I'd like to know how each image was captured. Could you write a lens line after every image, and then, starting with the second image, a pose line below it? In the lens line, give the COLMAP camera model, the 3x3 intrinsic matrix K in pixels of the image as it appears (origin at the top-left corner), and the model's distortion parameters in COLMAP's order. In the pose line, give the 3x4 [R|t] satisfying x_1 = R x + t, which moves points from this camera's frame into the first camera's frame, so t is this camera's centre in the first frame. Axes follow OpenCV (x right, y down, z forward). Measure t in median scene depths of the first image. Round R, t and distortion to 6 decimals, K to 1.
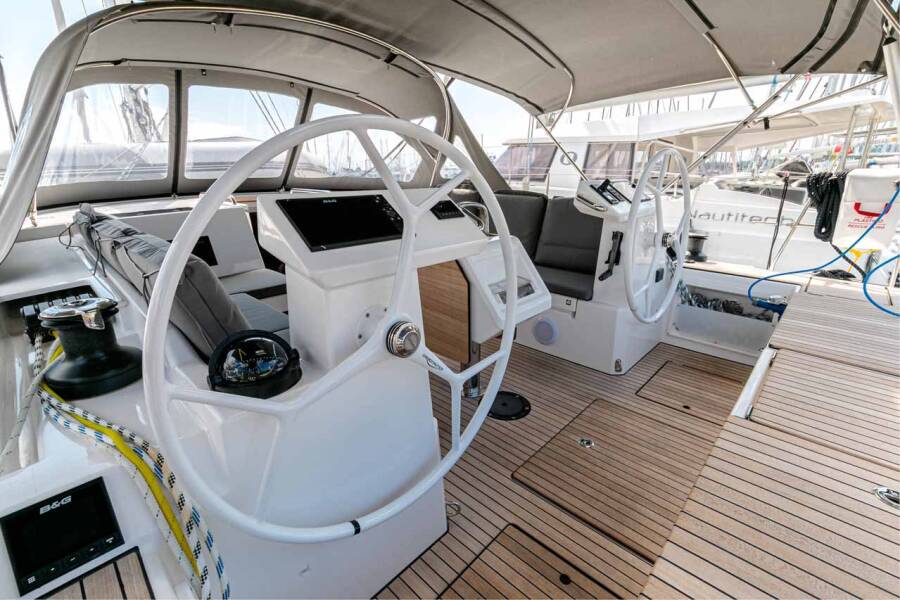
lens RADIAL K [[421.6, 0, 473.0], [0, 421.6, 305.7], [0, 0, 1]] dist [-0.000481, -0.000556]
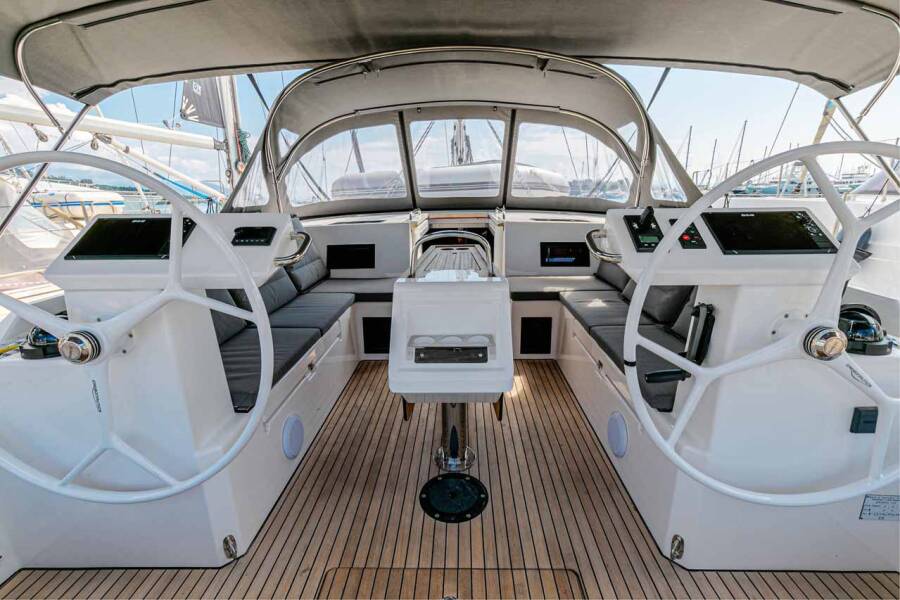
lens RADIAL K [[426.0, 0, 450.0], [0, 426.0, 300.0], [0, 0, 1]] dist [-0.001051, 0.000322]
pose [[0.656467, 0.182203, -0.732020, 0.348245], [-0.219688, 0.974506, 0.045545, -0.086473], [0.721657, 0.130918, 0.679759, 0.264322]]
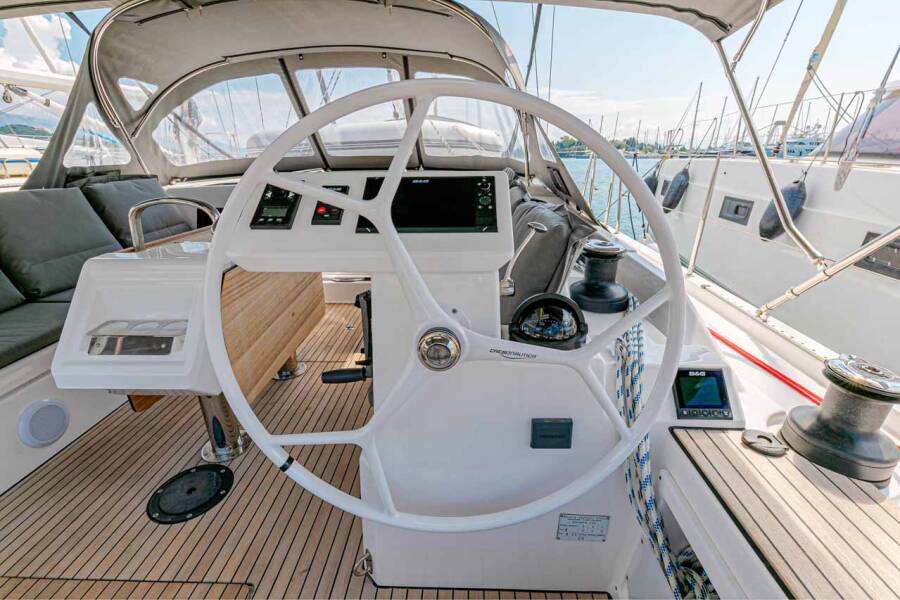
lens RADIAL K [[412.8, 0, 454.3], [0, 412.8, 304.1], [0, 0, 1]] dist [-0.003796, -0.000009]
pose [[0.652101, 0.264301, -0.710570, 0.466964], [-0.225608, 0.962453, 0.150946, -0.161527], [0.723785, 0.061879, 0.687245, 0.508354]]
